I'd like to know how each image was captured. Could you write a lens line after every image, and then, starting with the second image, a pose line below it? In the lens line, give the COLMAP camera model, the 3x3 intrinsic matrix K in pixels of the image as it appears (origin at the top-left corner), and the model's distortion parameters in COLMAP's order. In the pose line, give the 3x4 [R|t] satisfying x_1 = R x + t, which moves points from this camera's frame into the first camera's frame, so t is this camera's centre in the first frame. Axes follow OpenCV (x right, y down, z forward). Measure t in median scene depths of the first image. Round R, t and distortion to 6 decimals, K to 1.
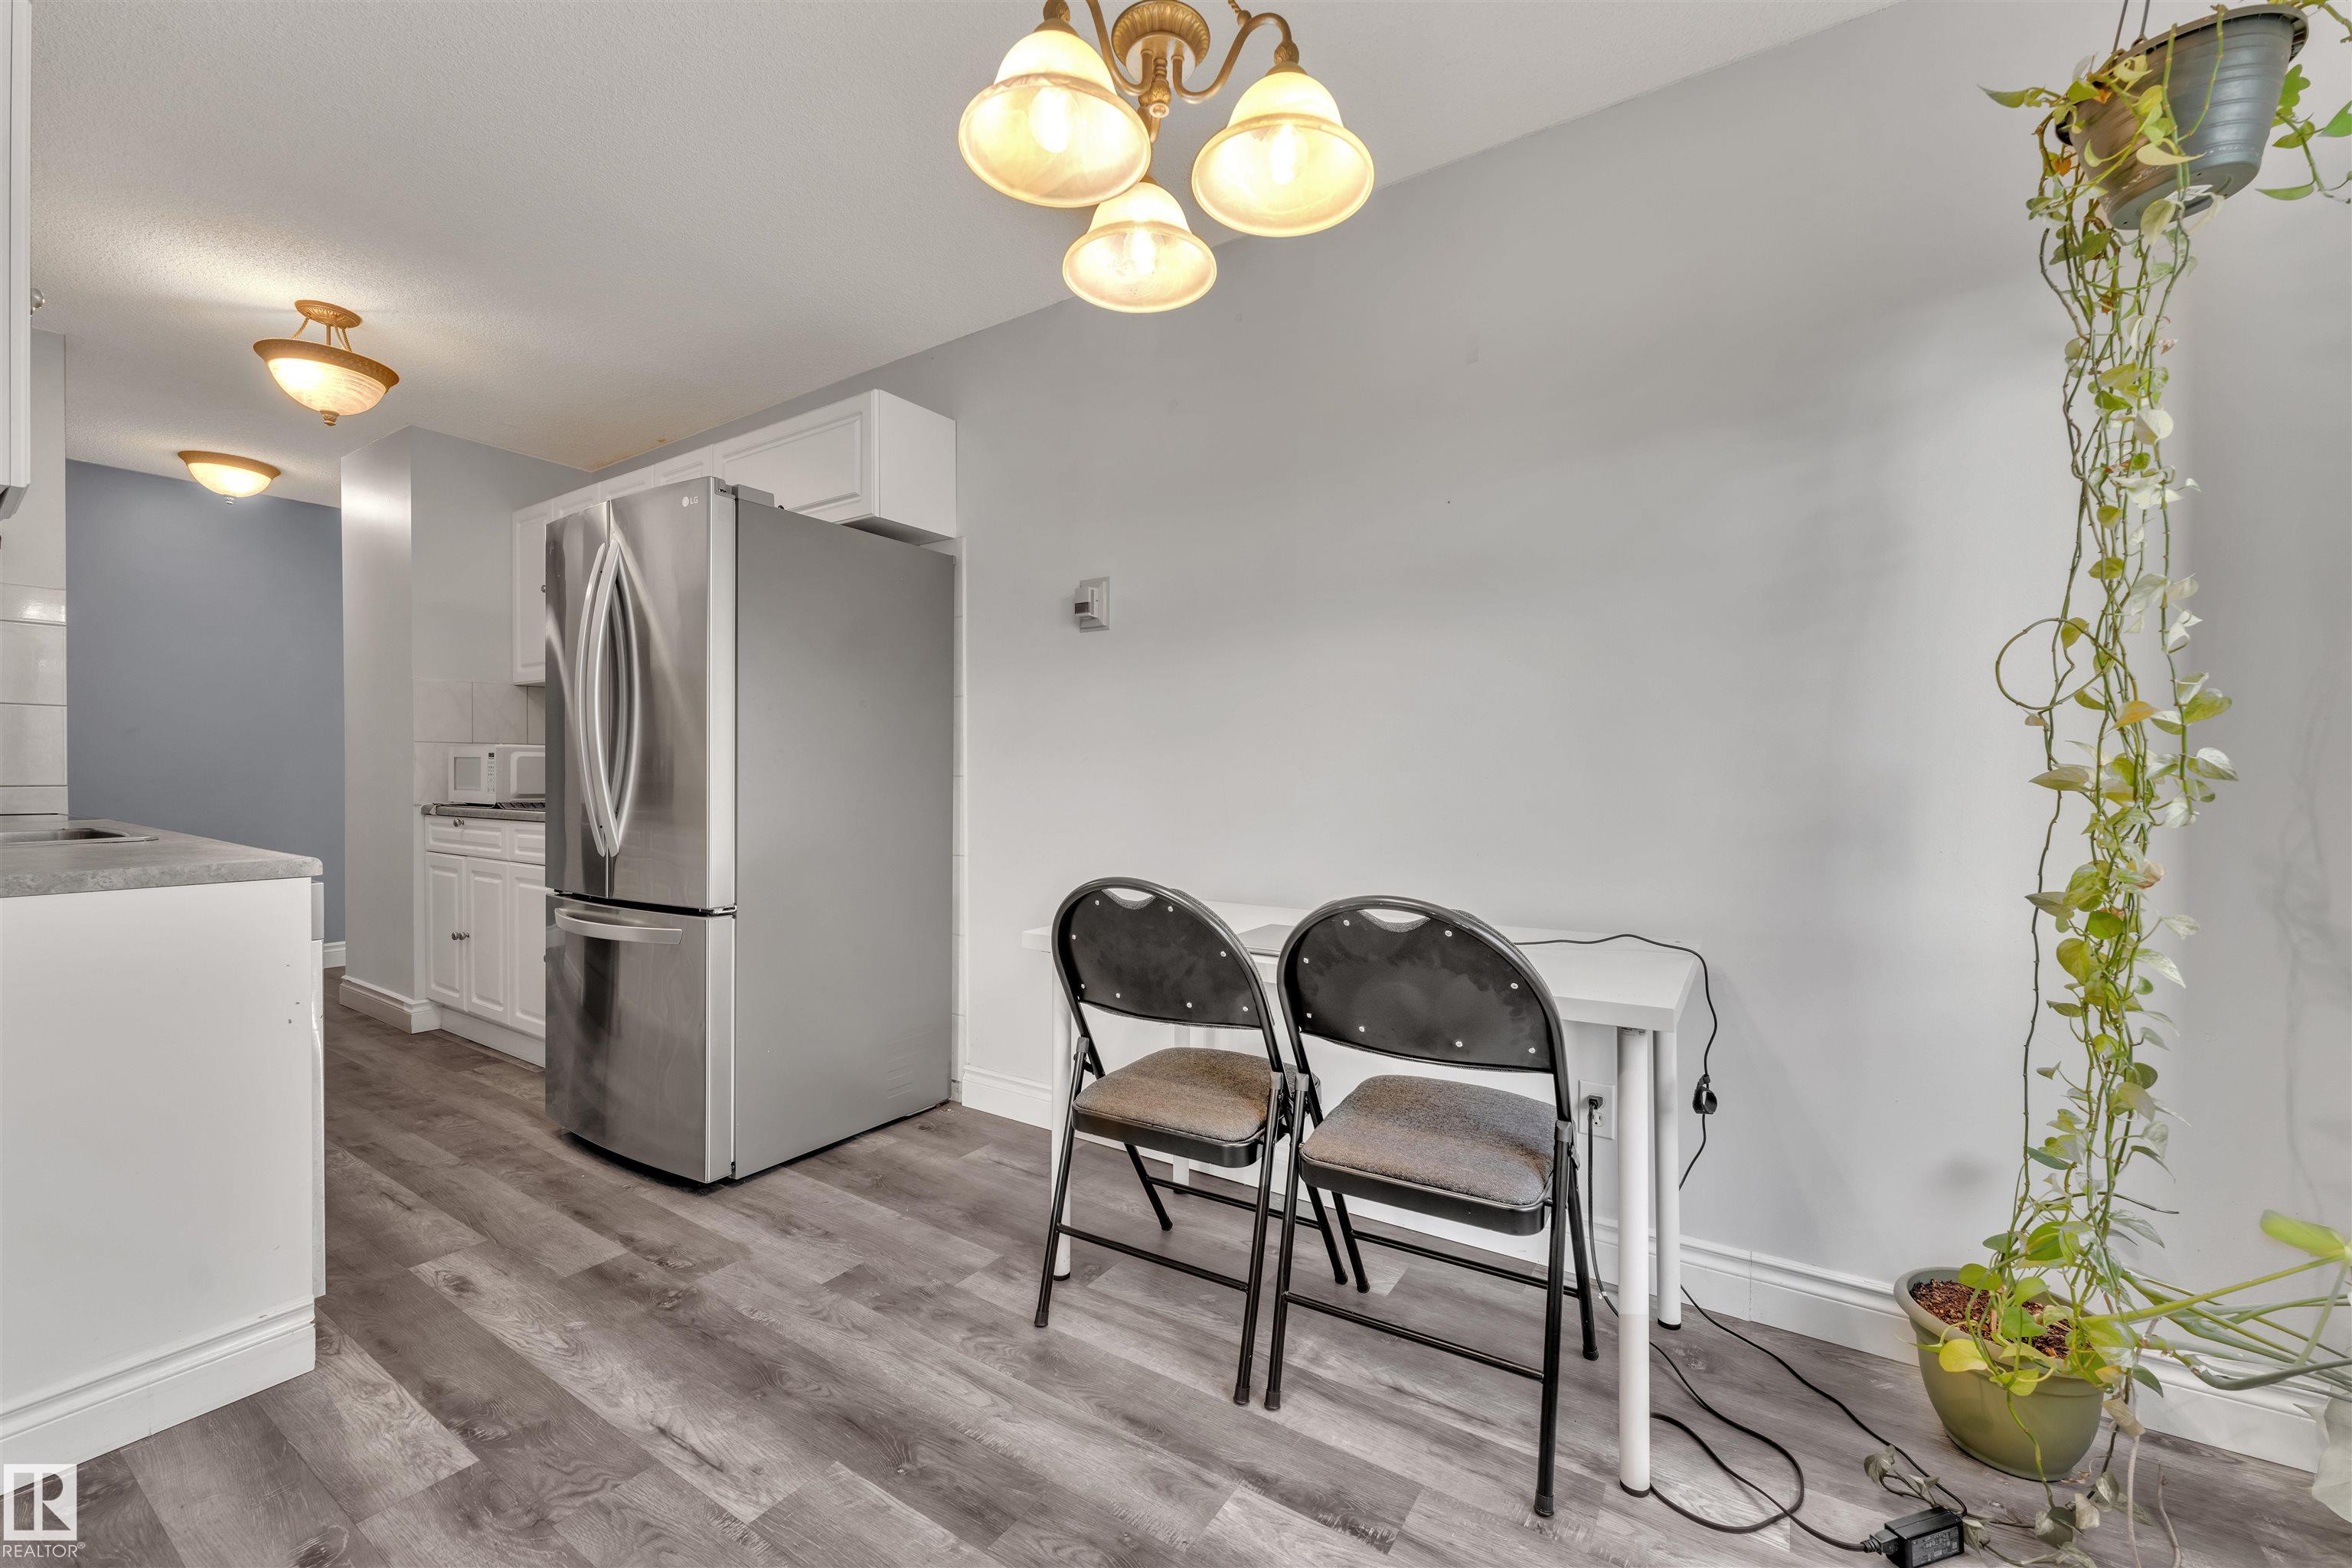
lens RADIAL K [[945.3, 0, 1164.2], [0, 945.3, 780.2], [0, 0, 1]] dist [0.000976, 0.000690]
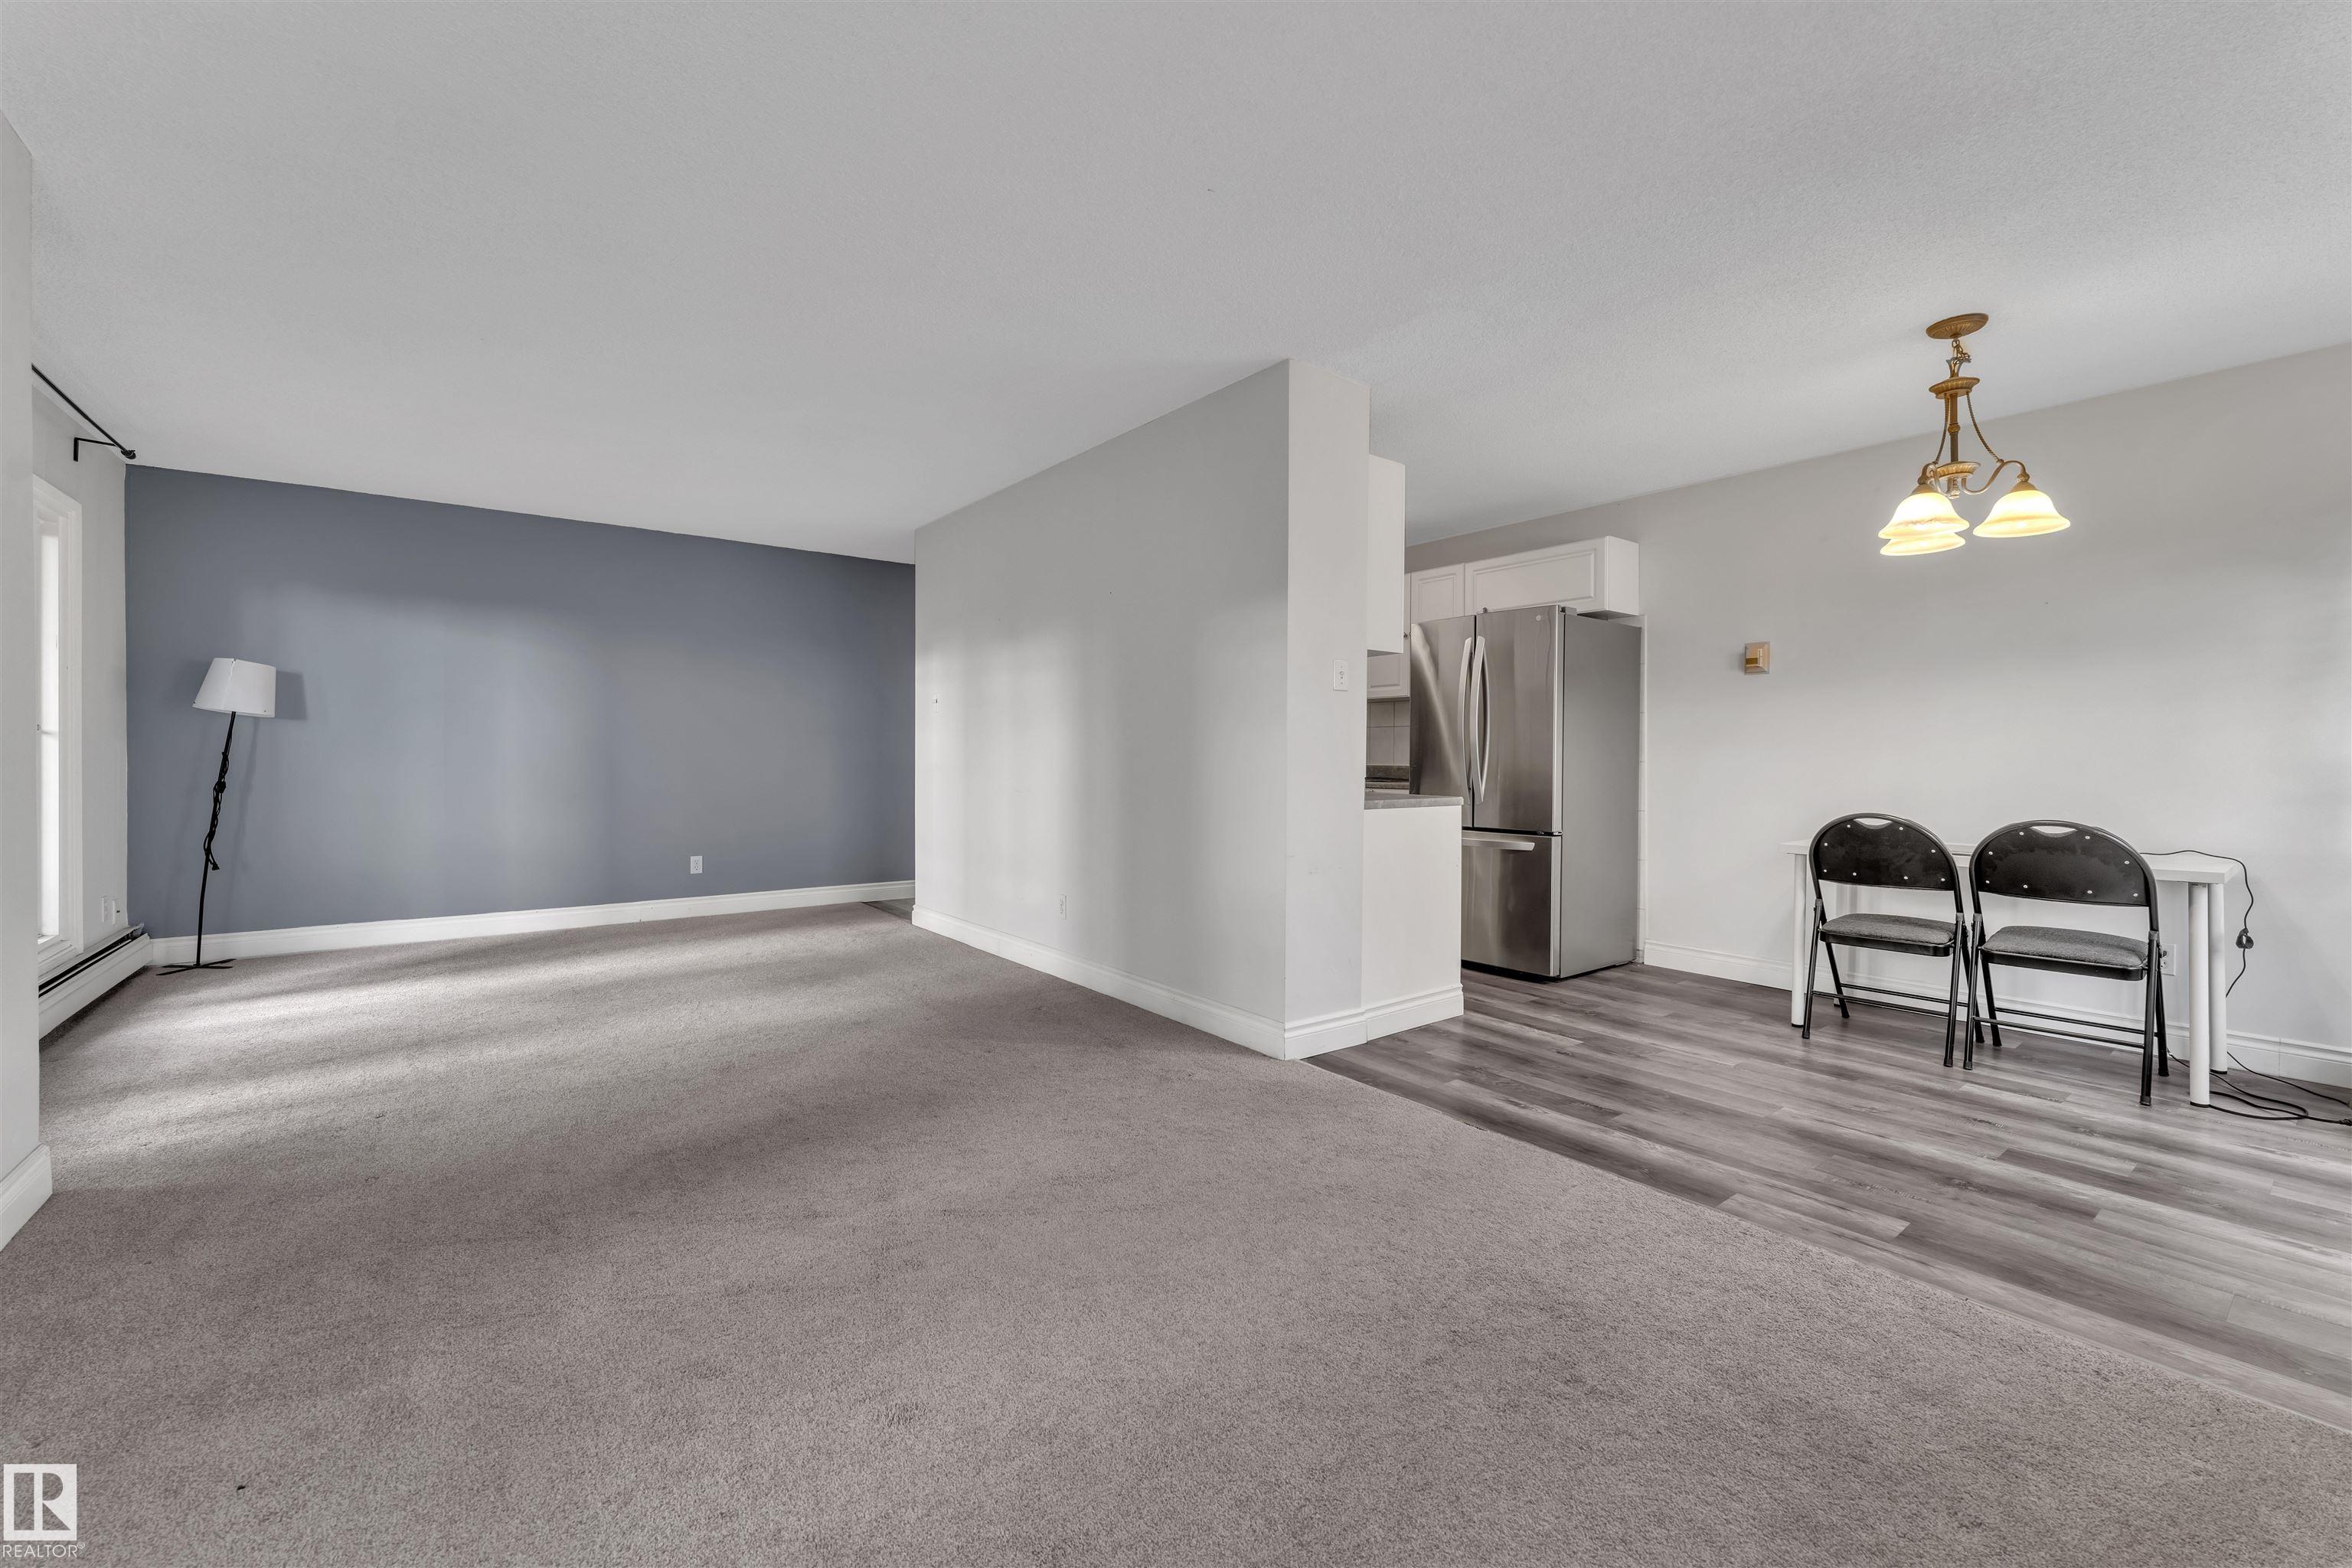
lens RADIAL K [[945.3, 0, 1170.3], [0, 945.3, 762.9], [0, 0, 1]] dist [0.000976, 0.000690]
pose [[0.944961, 0.002647, -0.327171, -0.803242], [-0.002748, 0.999996, 0.000153, -0.002311], [0.327170, 0.000754, 0.944965, -1.428888]]
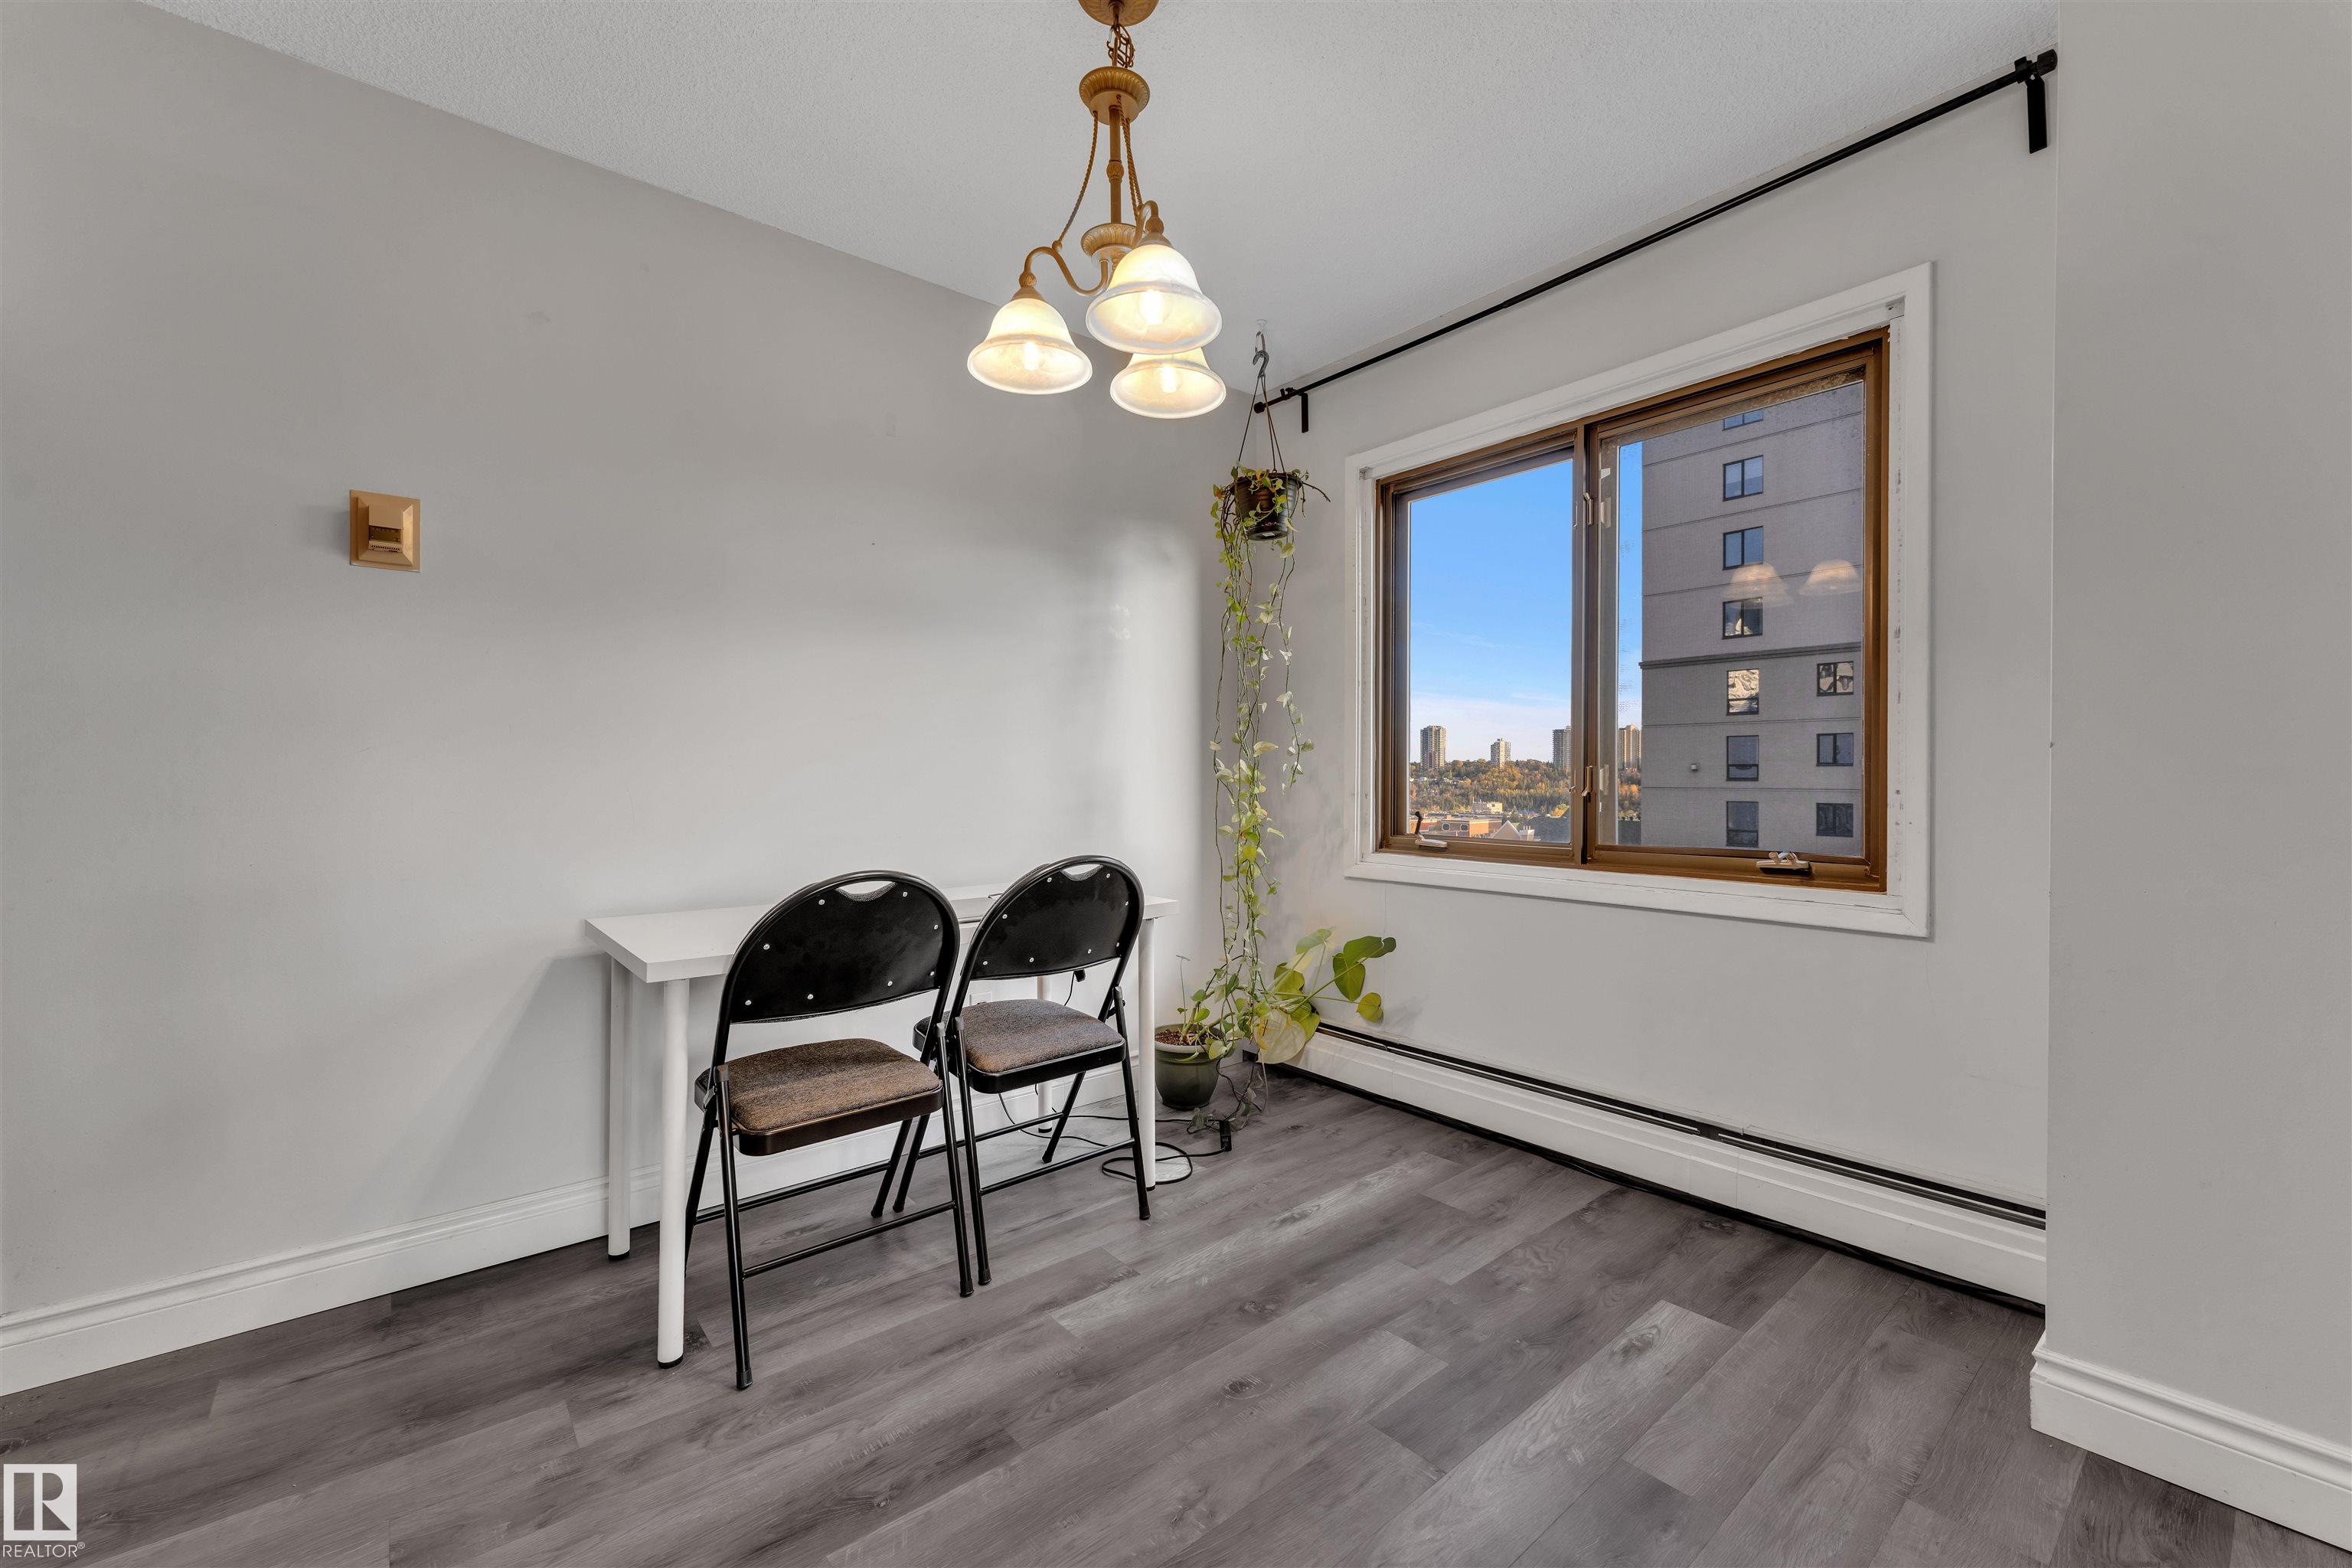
lens RADIAL K [[945.3, 0, 1186.0], [0, 945.3, 775.1], [0, 0, 1]] dist [0.000976, 0.000690]
pose [[0.287791, -0.006512, 0.957671, -0.931096], [0.004301, 0.999976, 0.005508, -0.007388], [-0.957684, 0.002534, 0.287812, 0.364709]]
